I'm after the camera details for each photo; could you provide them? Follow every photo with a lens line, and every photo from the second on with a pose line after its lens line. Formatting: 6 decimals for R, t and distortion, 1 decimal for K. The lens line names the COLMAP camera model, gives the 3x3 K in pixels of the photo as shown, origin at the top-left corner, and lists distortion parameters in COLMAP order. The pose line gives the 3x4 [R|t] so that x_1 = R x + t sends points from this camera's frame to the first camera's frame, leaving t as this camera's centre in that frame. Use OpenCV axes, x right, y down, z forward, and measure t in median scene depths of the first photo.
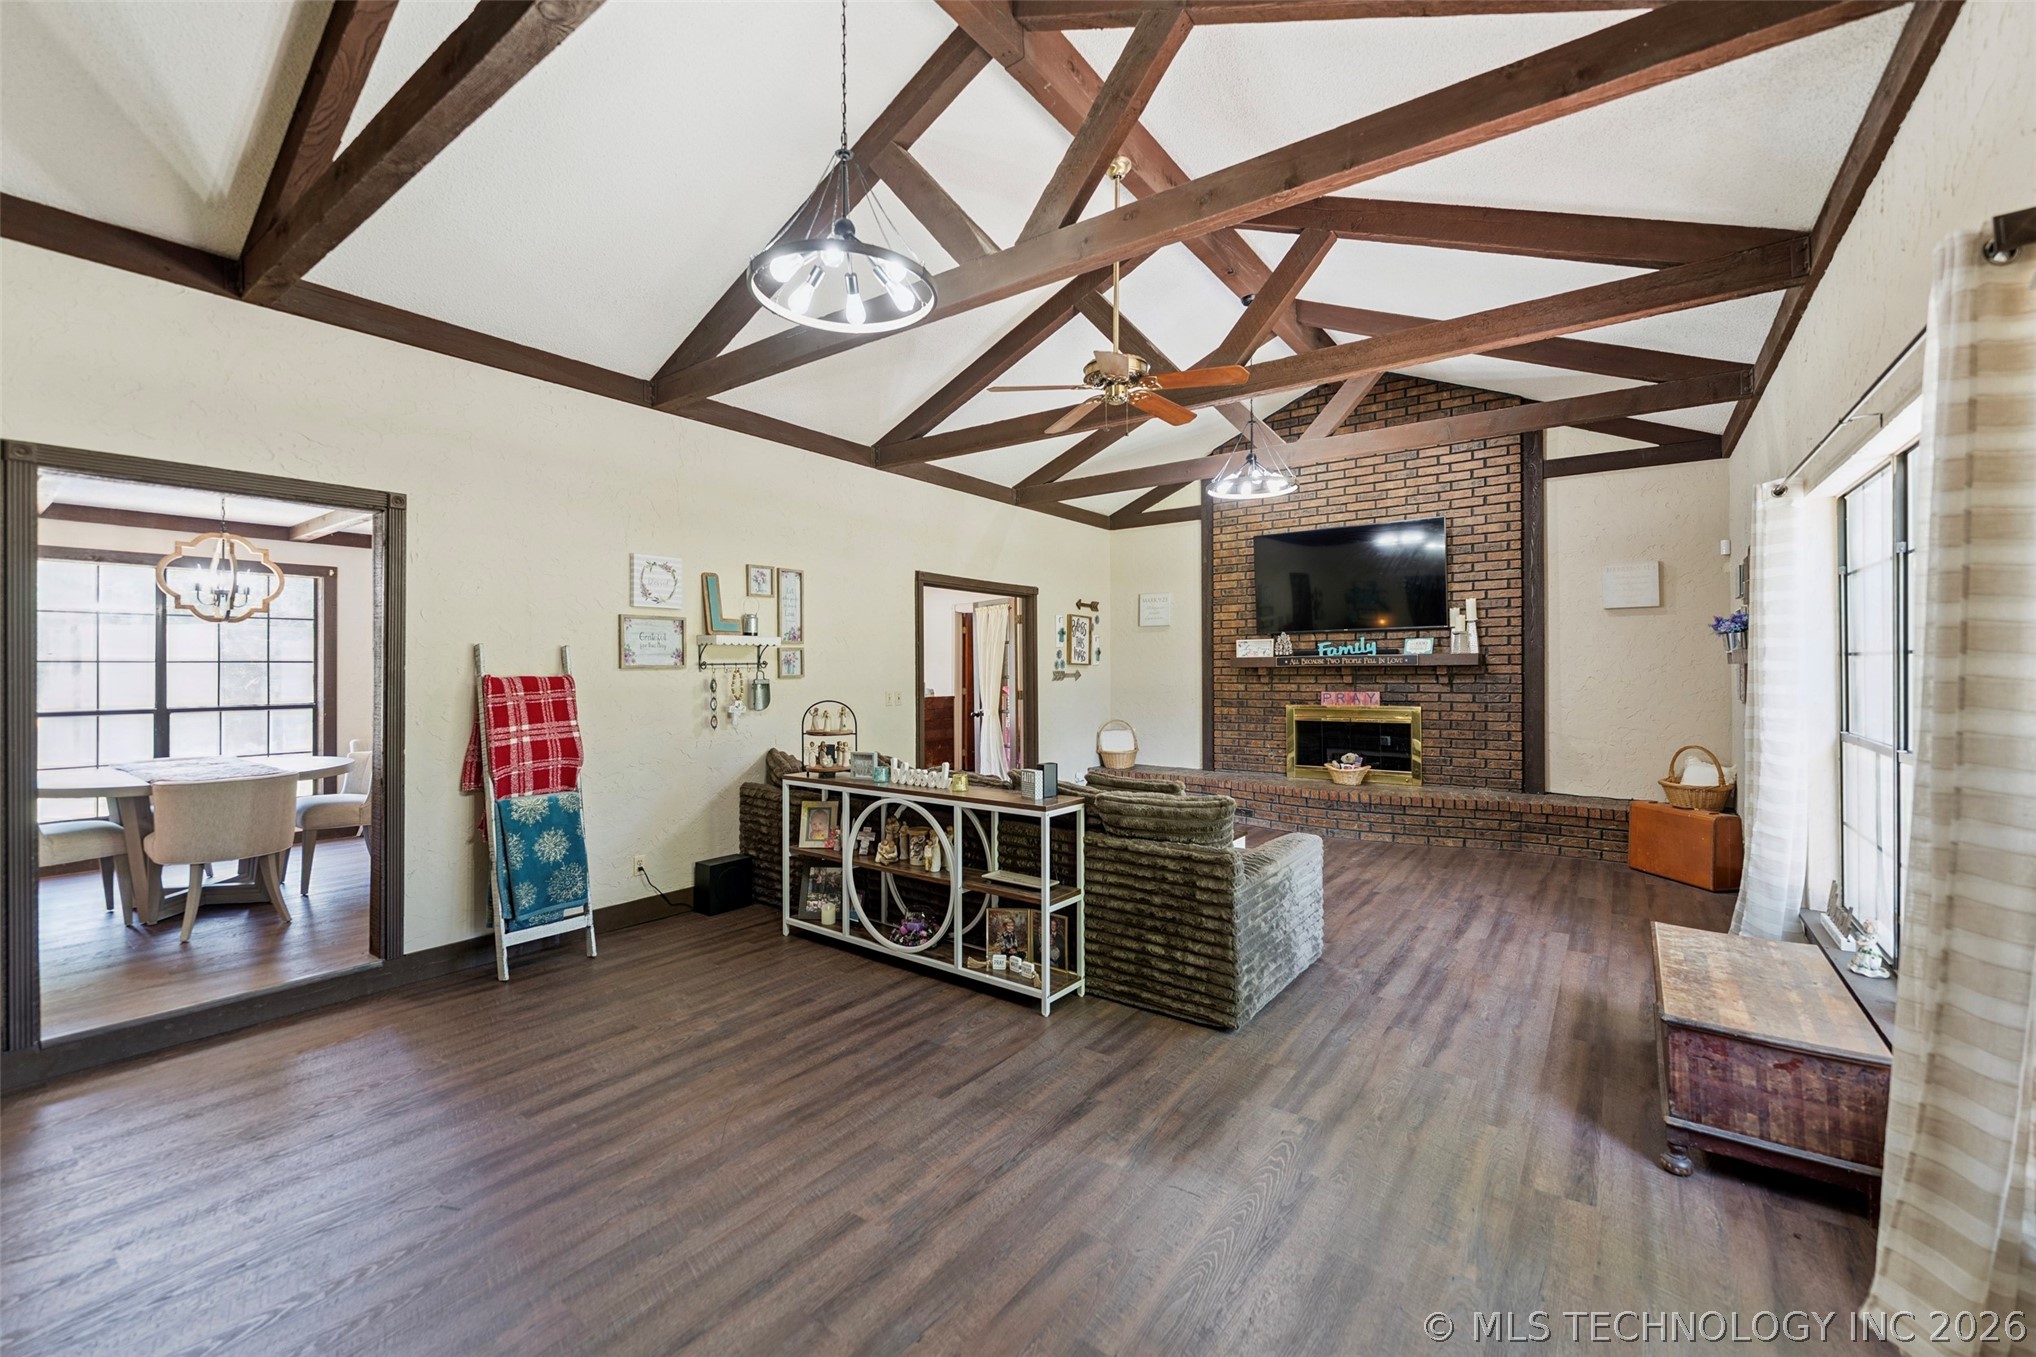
lens RADIAL K [[831.4, 0, 1018.2], [0, 831.4, 668.7], [0, 0, 1]] dist [0.003389, -0.001118]
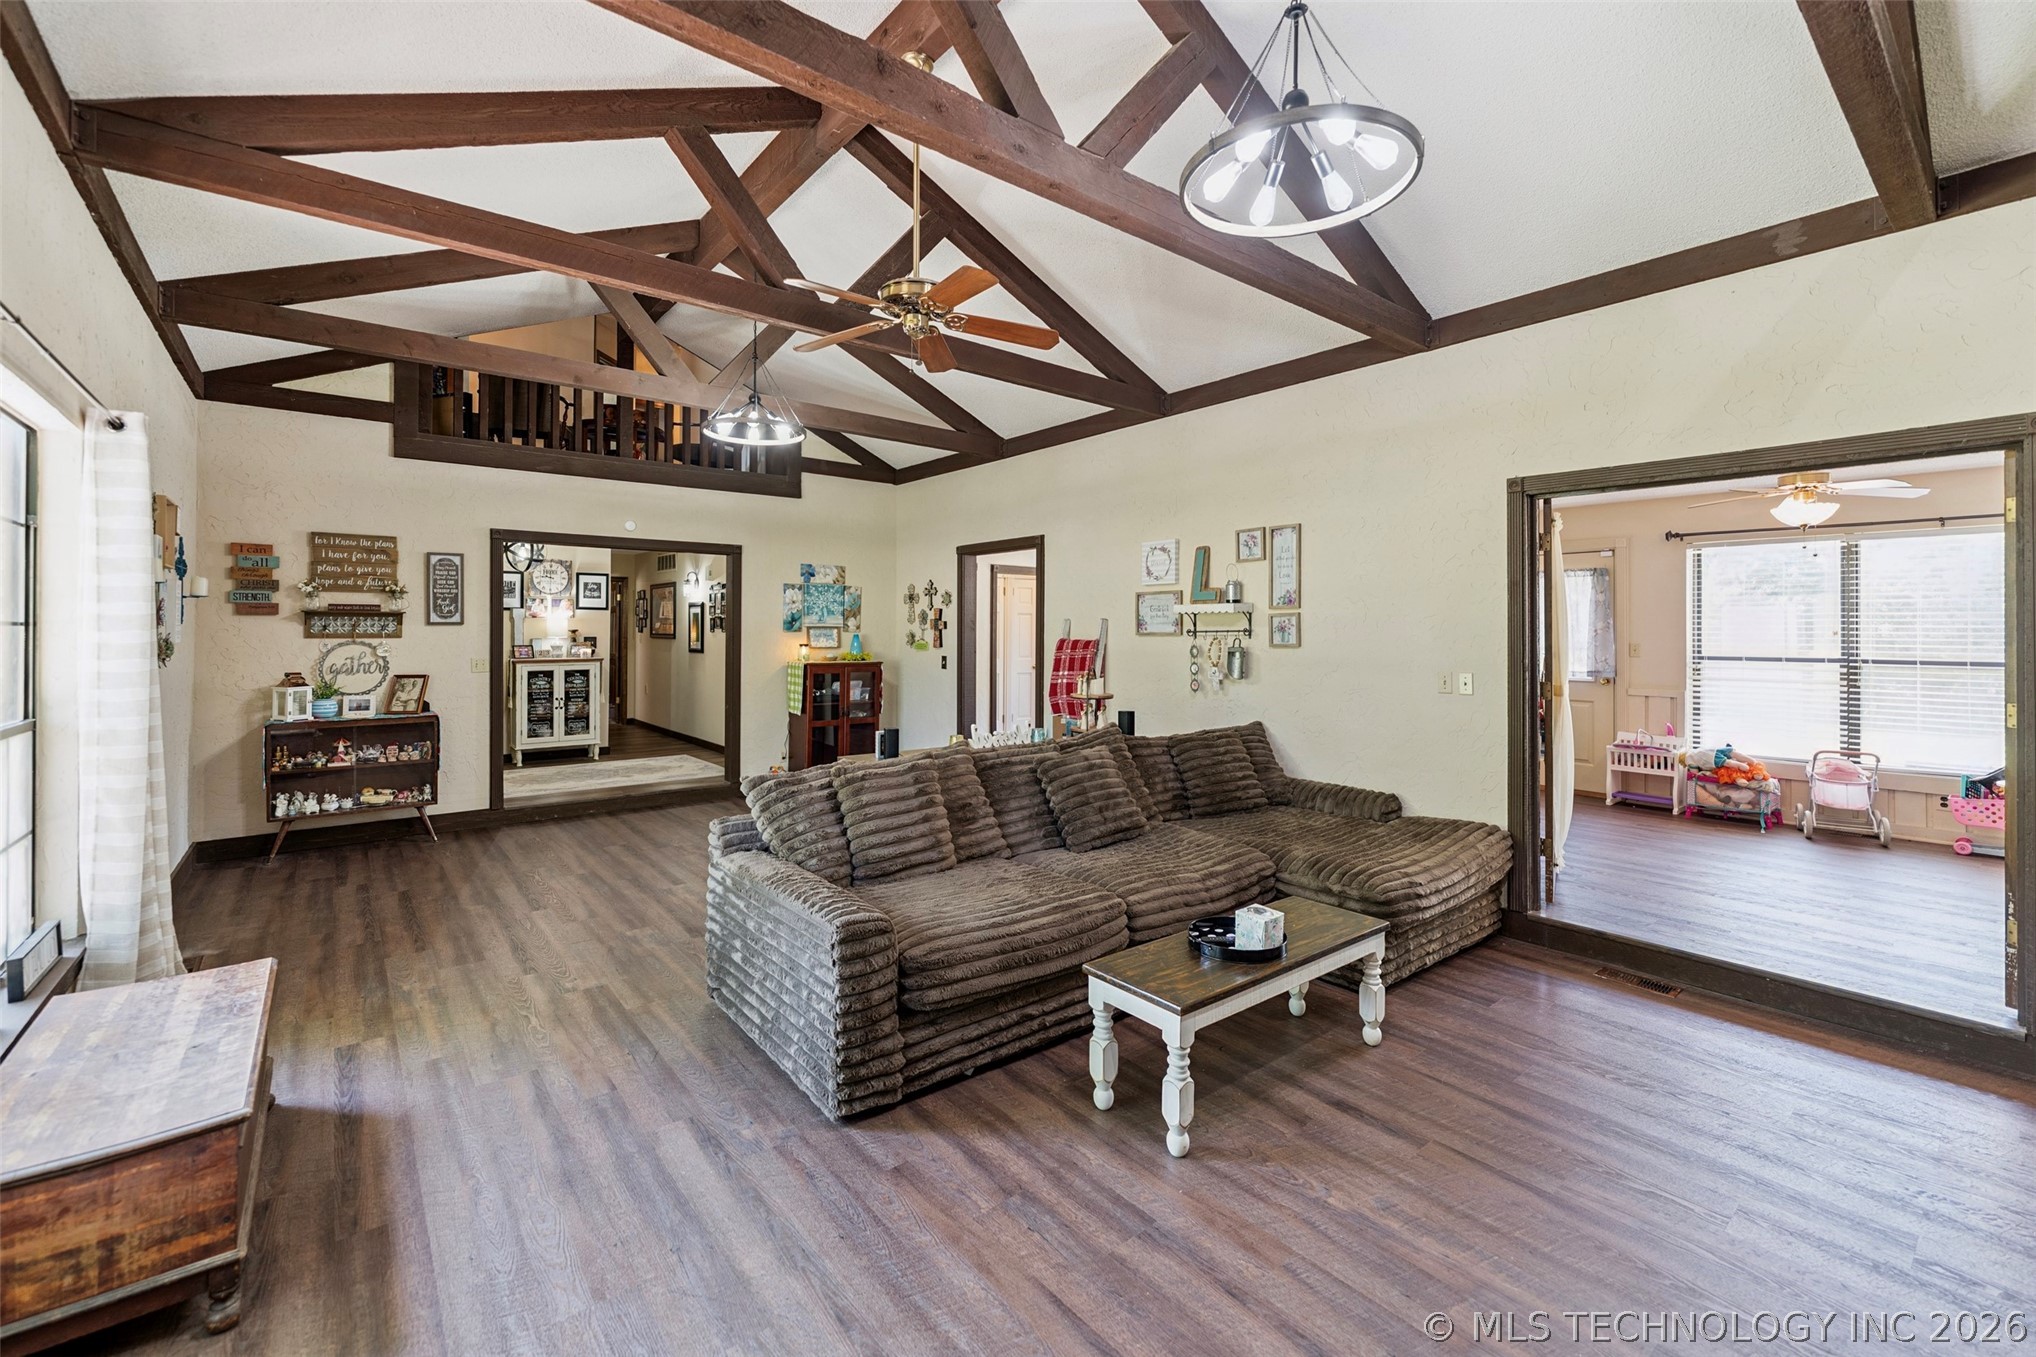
lens RADIAL K [[831.4, 0, 987.3], [0, 831.4, 631.5], [0, 0, 1]] dist [0.003389, -0.001118]
pose [[-0.270174, -0.000935, -0.962811, 0.802088], [-0.003472, 0.999994, 0.000003, -0.005073], [0.962805, 0.003343, -0.270175, 1.118670]]
